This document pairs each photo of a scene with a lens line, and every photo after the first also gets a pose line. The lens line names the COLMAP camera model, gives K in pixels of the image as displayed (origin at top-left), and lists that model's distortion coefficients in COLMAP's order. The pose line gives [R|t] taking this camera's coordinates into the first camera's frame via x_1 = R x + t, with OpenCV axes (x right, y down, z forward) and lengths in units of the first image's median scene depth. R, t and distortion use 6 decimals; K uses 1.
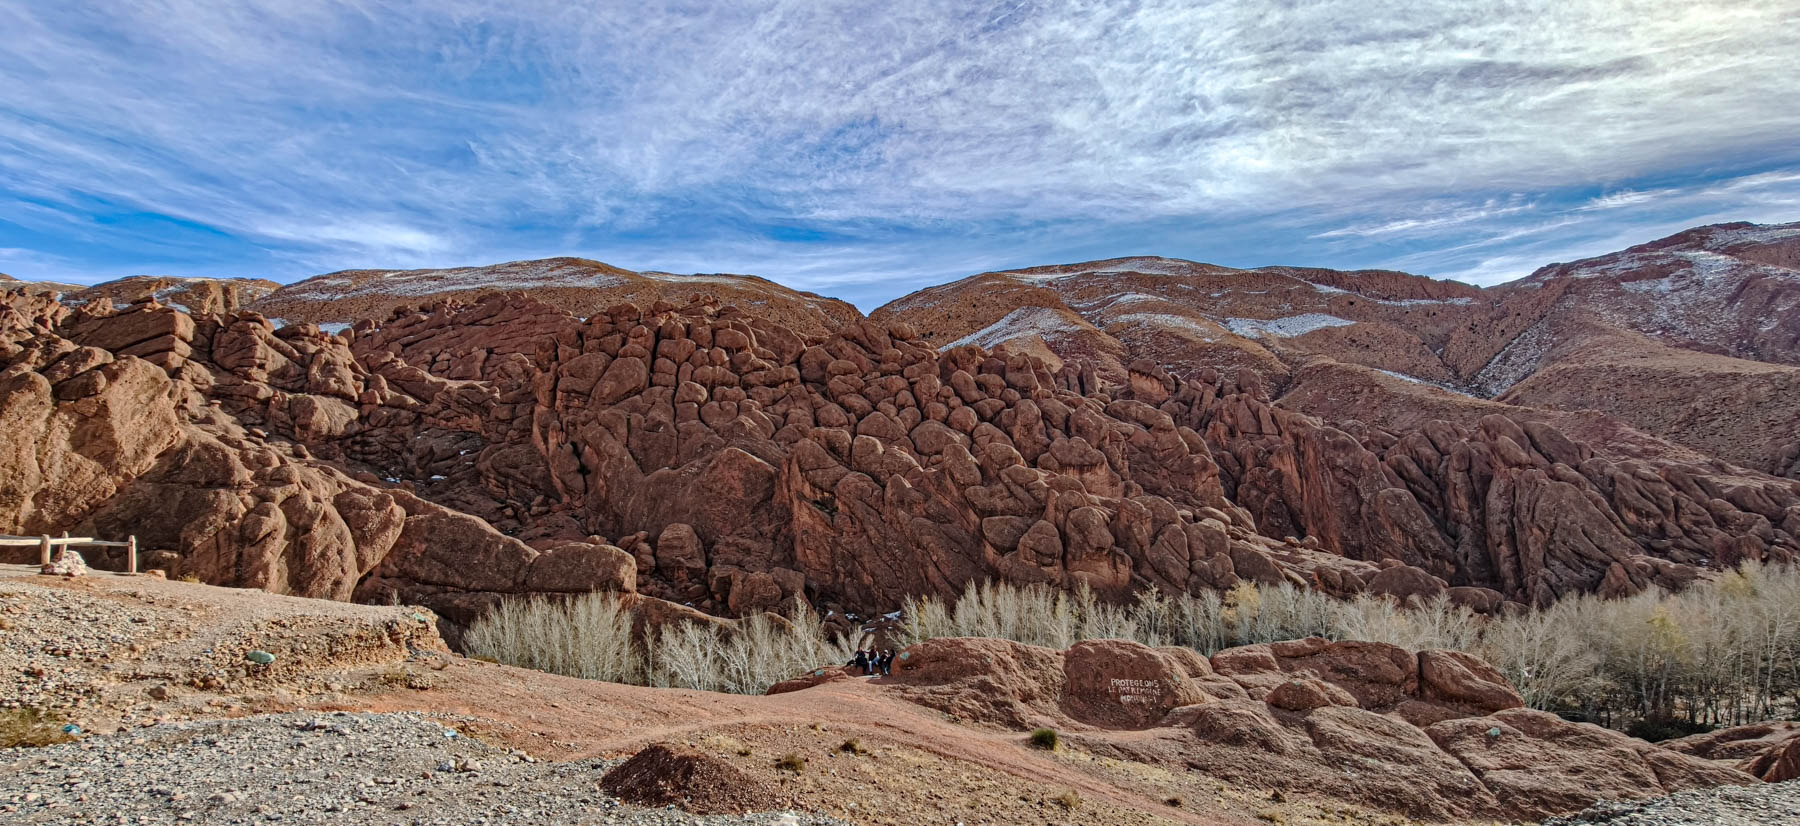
lens RADIAL K [[812.7, 0, 899.1], [0, 812.7, 497.3], [0, 0, 1]] dist [0.002966, 0.001494]
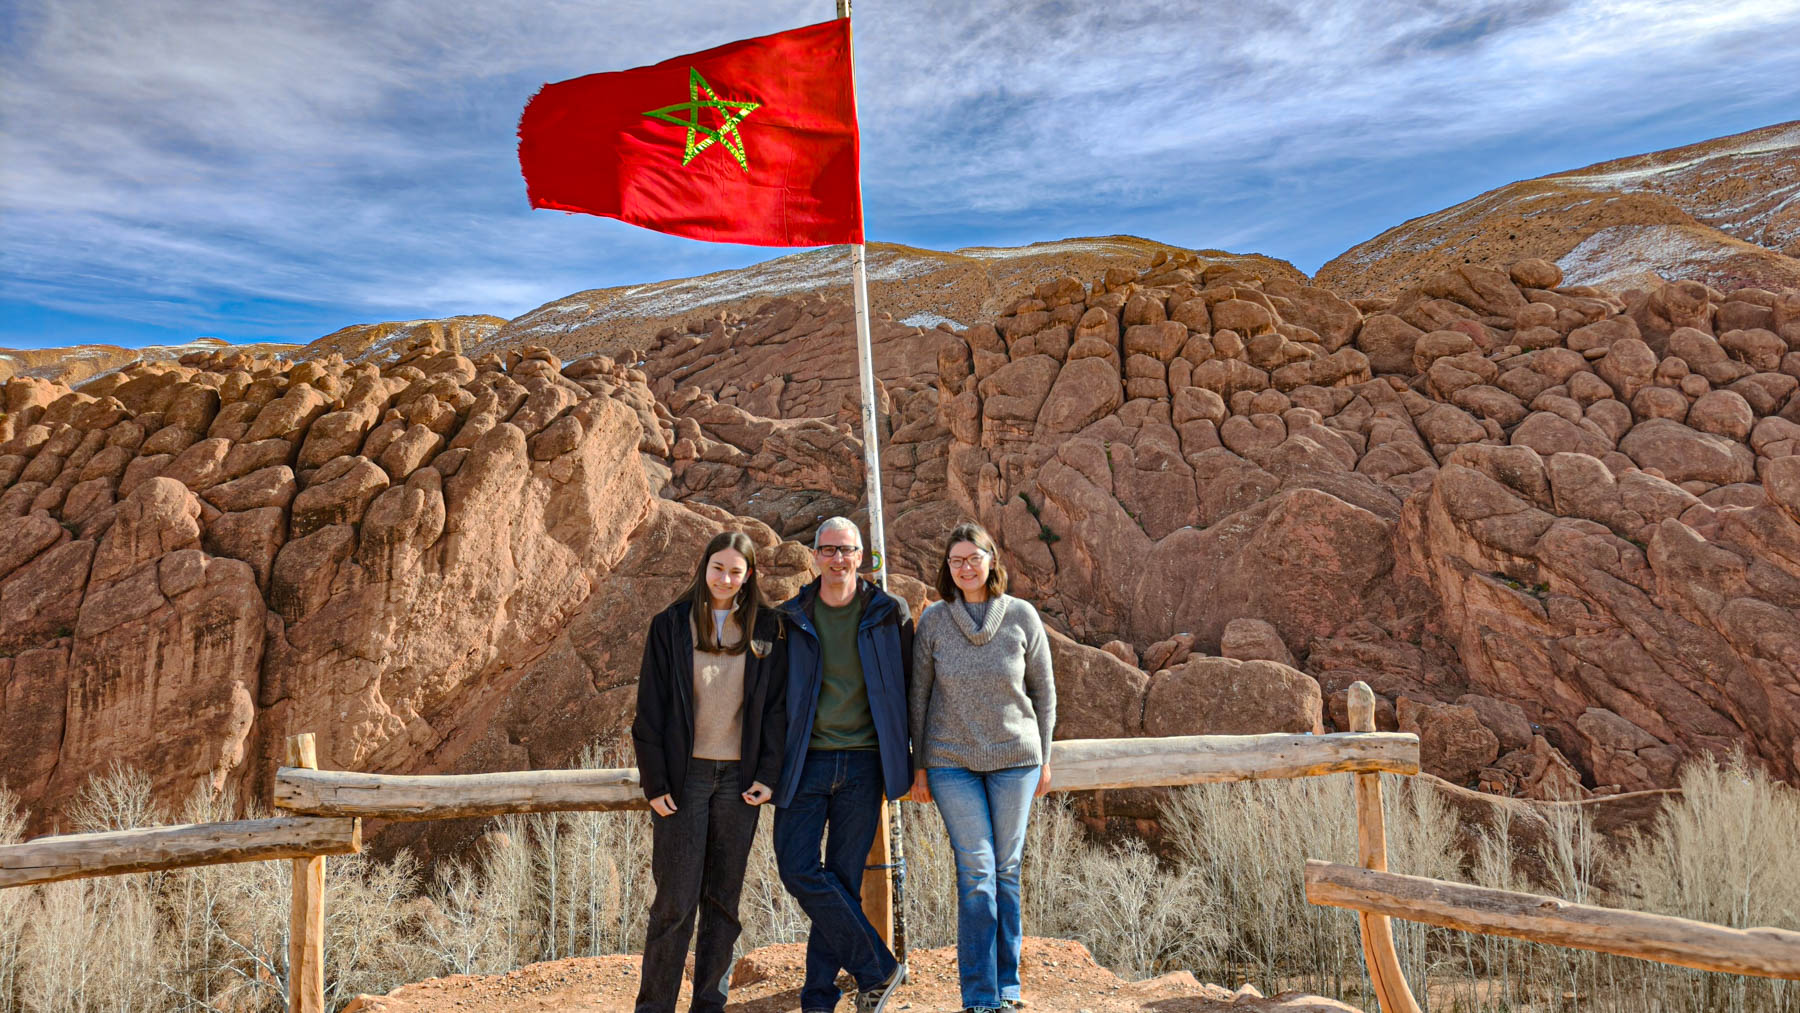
lens RADIAL K [[1229.9, 0, 912.6], [0, 1229.9, 480.7], [0, 0, 1]] dist [0.054100, -0.046293]
pose [[0.950985, -0.056522, -0.304028, -0.177889], [0.033754, 0.996253, -0.079632, -0.003619], [0.307389, 0.065467, 0.949329, 0.045718]]
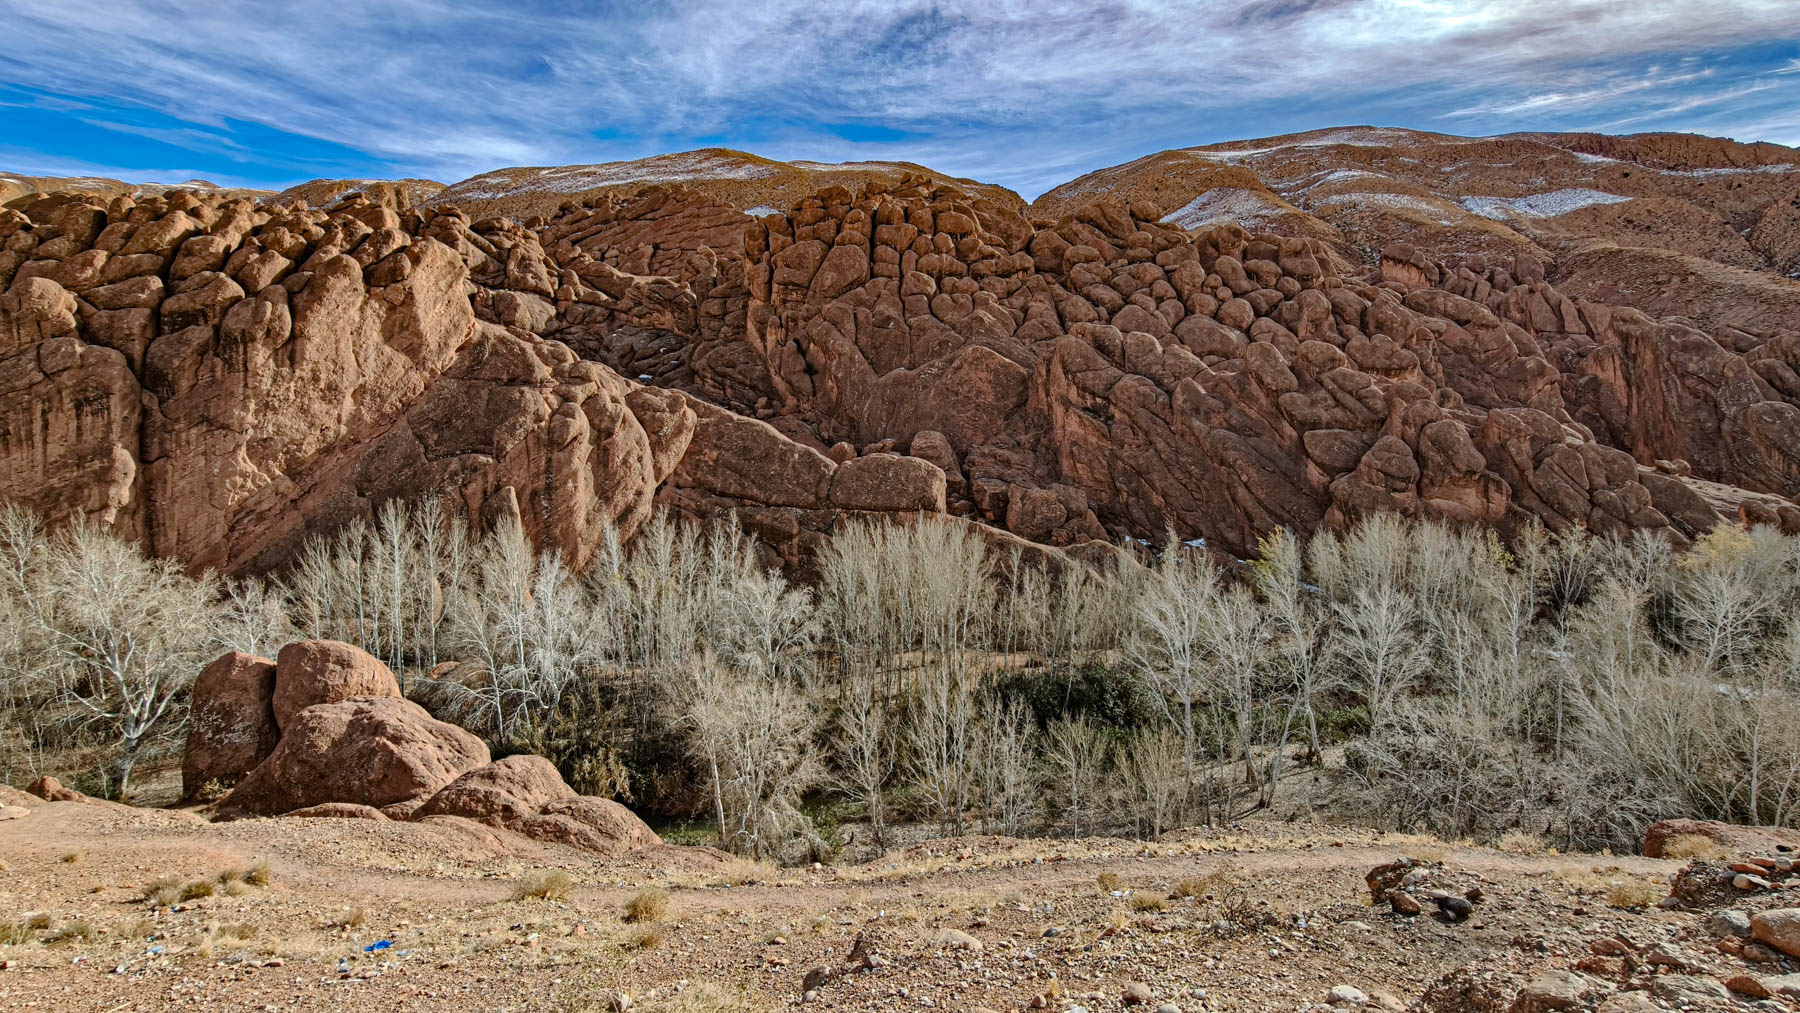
lens RADIAL K [[830.0, 0, 901.6], [0, 830.0, 495.1], [0, 0, 1]] dist [0.001428, 0.001443]
pose [[0.989095, 0.029956, -0.144202, -0.133266], [-0.013585, 0.993479, 0.113203, -0.000470], [0.146653, -0.110009, 0.983052, 0.067147]]
